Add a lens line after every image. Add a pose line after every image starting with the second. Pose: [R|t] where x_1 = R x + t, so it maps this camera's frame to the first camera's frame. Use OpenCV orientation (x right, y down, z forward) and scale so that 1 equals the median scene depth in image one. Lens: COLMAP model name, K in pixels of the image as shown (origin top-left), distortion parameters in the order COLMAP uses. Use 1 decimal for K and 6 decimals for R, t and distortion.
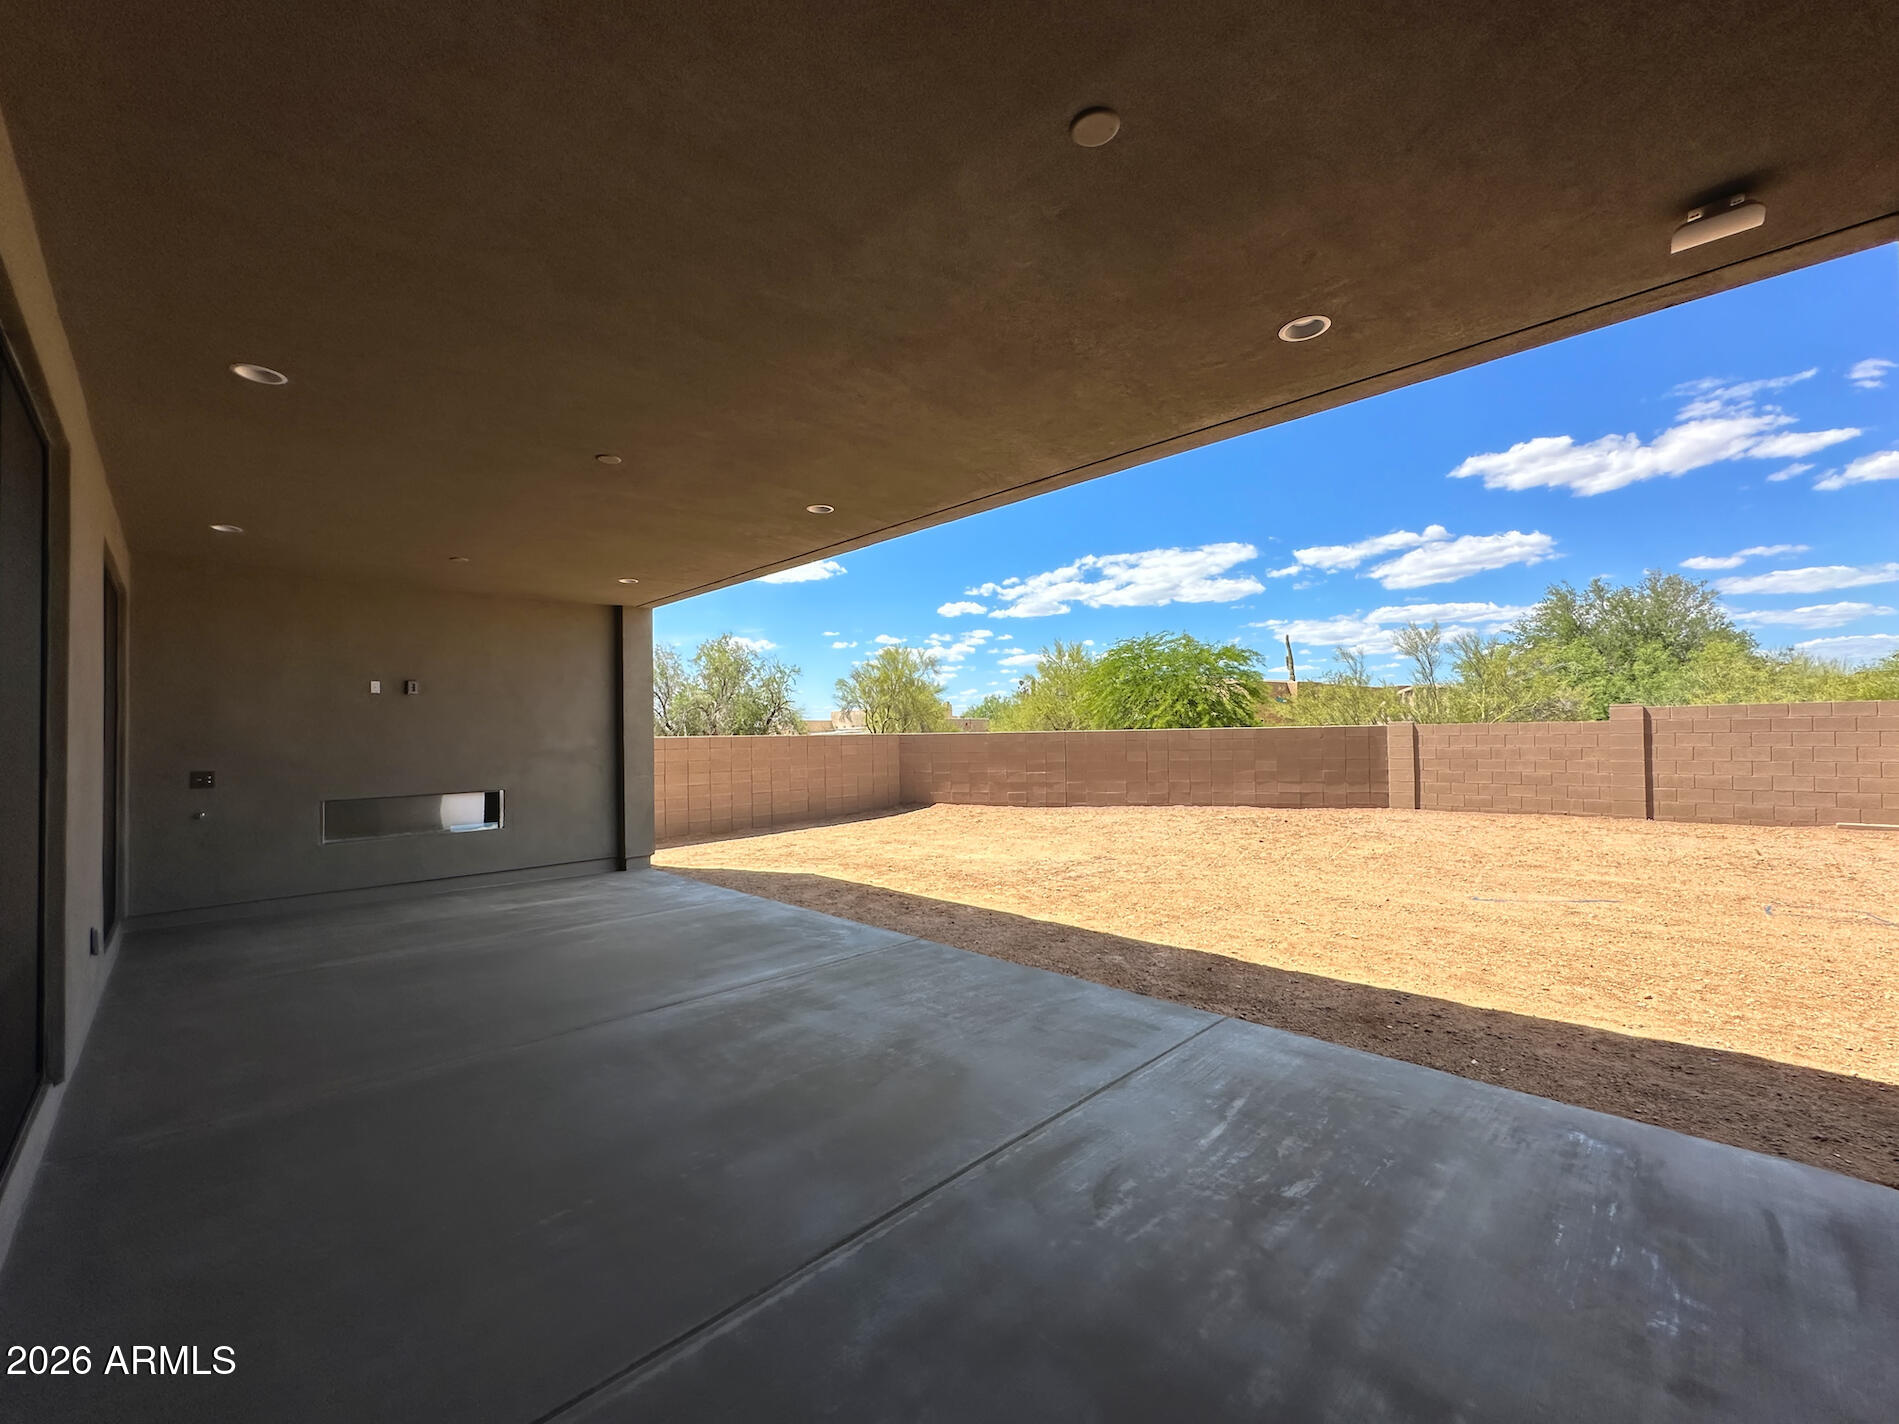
lens RADIAL K [[761.2, 0, 950.6], [0, 761.2, 716.8], [0, 0, 1]] dist [-0.006505, 0.002133]
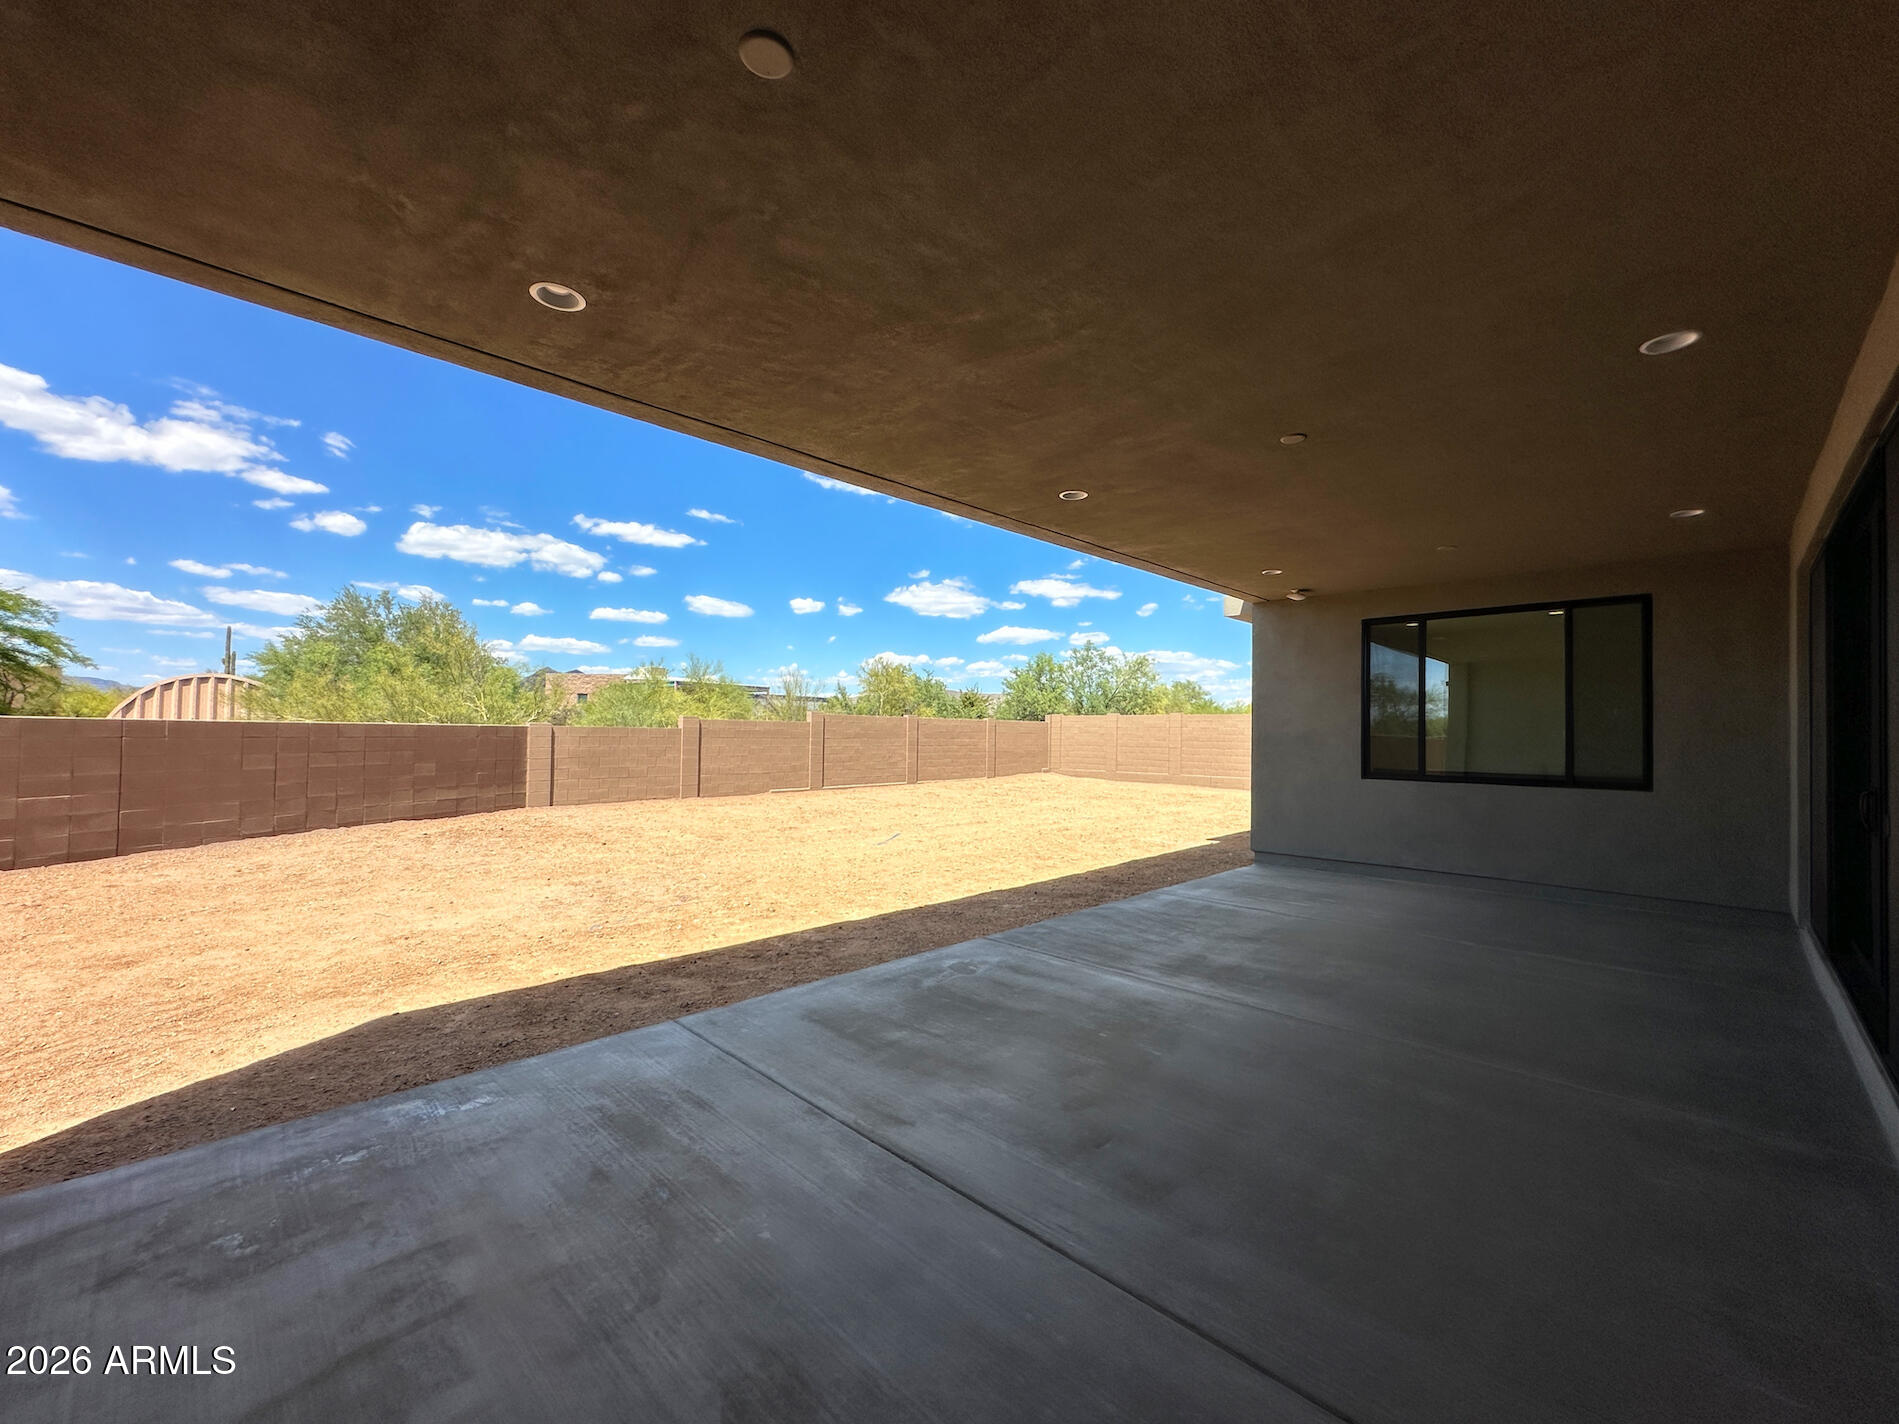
lens RADIAL K [[767.1, 0, 950.0], [0, 767.1, 717.6], [0, 0, 1]] dist [-0.004092, 0.000220]
pose [[-0.007339, 0.038863, 0.999218, -1.102064], [-0.033746, 0.998666, -0.039090, 0.054637], [-0.999403, -0.034007, -0.006017, 1.132025]]
